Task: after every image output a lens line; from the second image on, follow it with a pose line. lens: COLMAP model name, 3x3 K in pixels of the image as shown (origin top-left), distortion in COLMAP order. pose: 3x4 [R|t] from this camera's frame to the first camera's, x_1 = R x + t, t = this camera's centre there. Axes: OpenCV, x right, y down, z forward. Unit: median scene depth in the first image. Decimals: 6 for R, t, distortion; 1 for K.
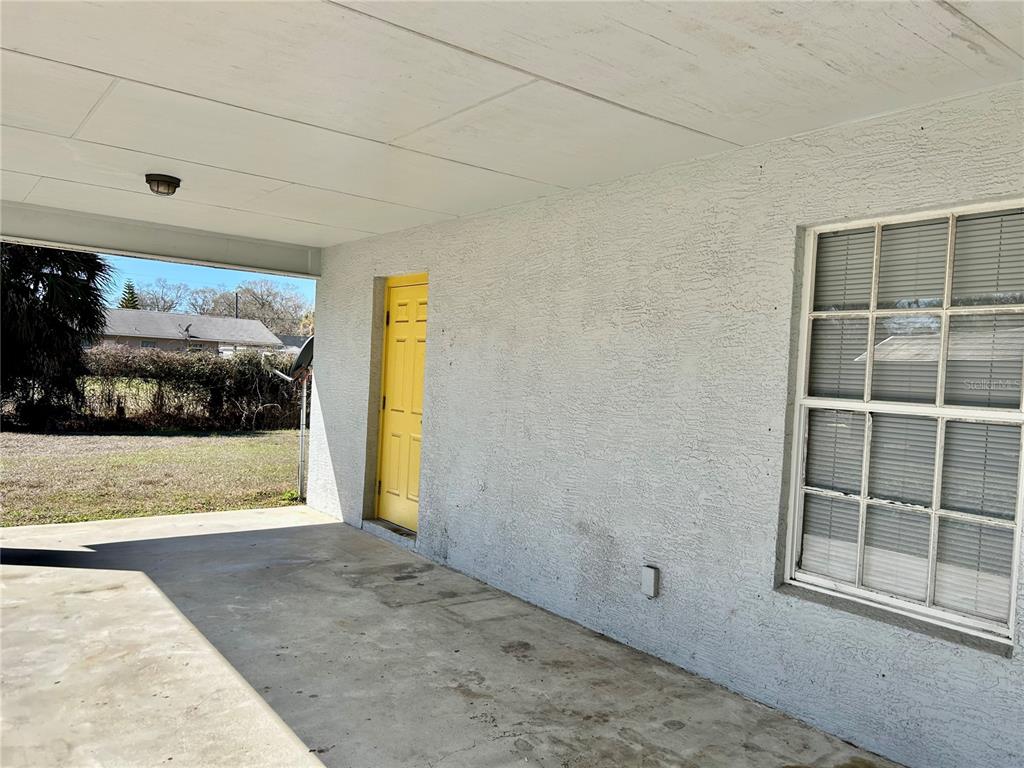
lens RADIAL K [[768.1, 0, 512.8], [0, 768.1, 393.4], [0, 0, 1]] dist [0.087559, -0.142511]
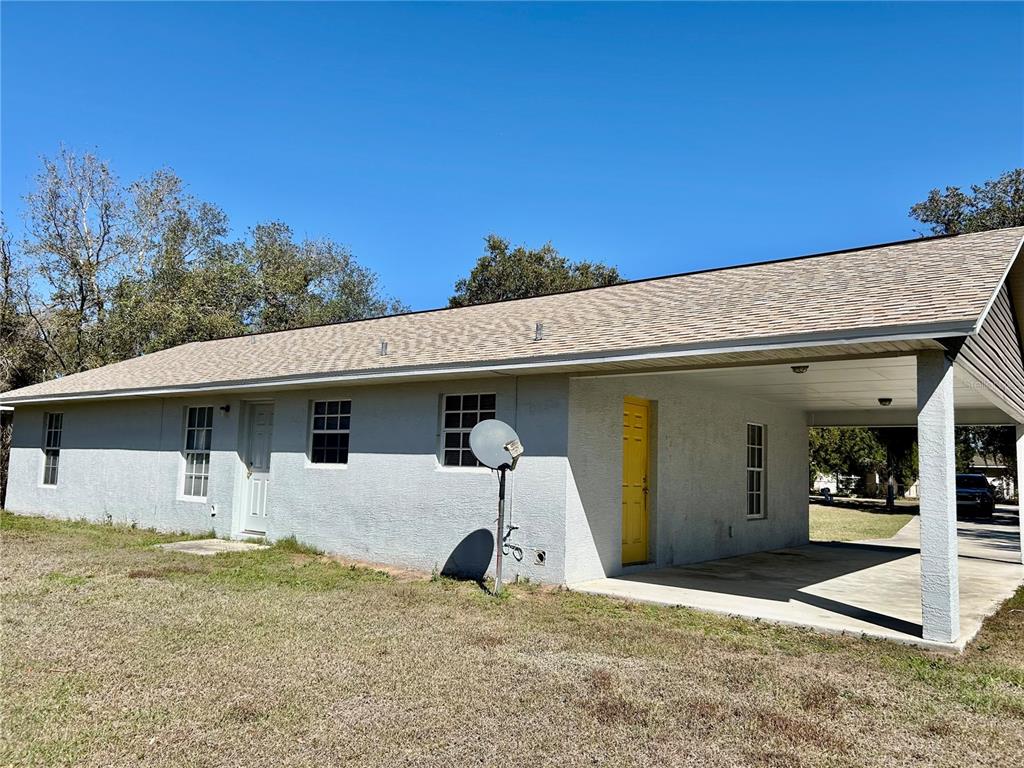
lens RADIAL K [[768.1, 0, 512.8], [0, 768.1, 393.4], [0, 0, 1]] dist [0.087559, -0.142511]
pose [[-0.256575, 0.031684, 0.966005, -2.182177], [-0.020611, 0.999056, -0.038243, -0.135352], [-0.966305, -0.029723, -0.255679, 2.265567]]
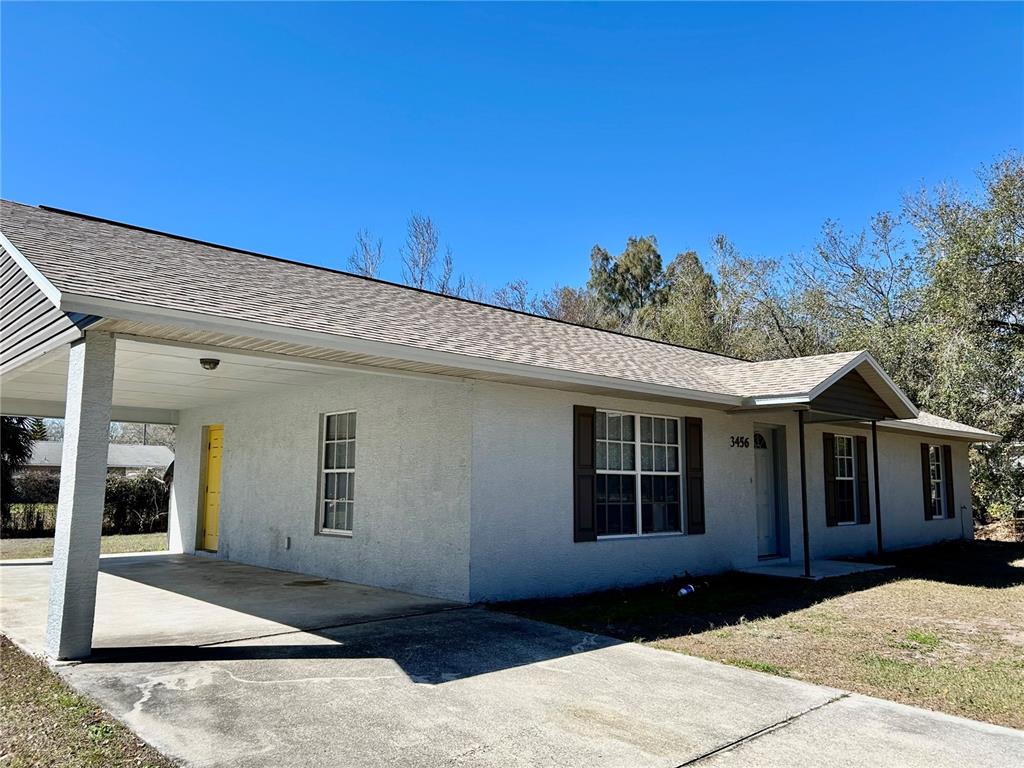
lens RADIAL K [[768.1, 0, 512.8], [0, 768.1, 393.4], [0, 0, 1]] dist [0.087559, -0.142511]
pose [[0.994628, -0.029444, 0.099239, 0.614139], [0.043668, 0.988562, -0.144357, 0.133928], [-0.093854, 0.147915, 0.984537, -1.555734]]
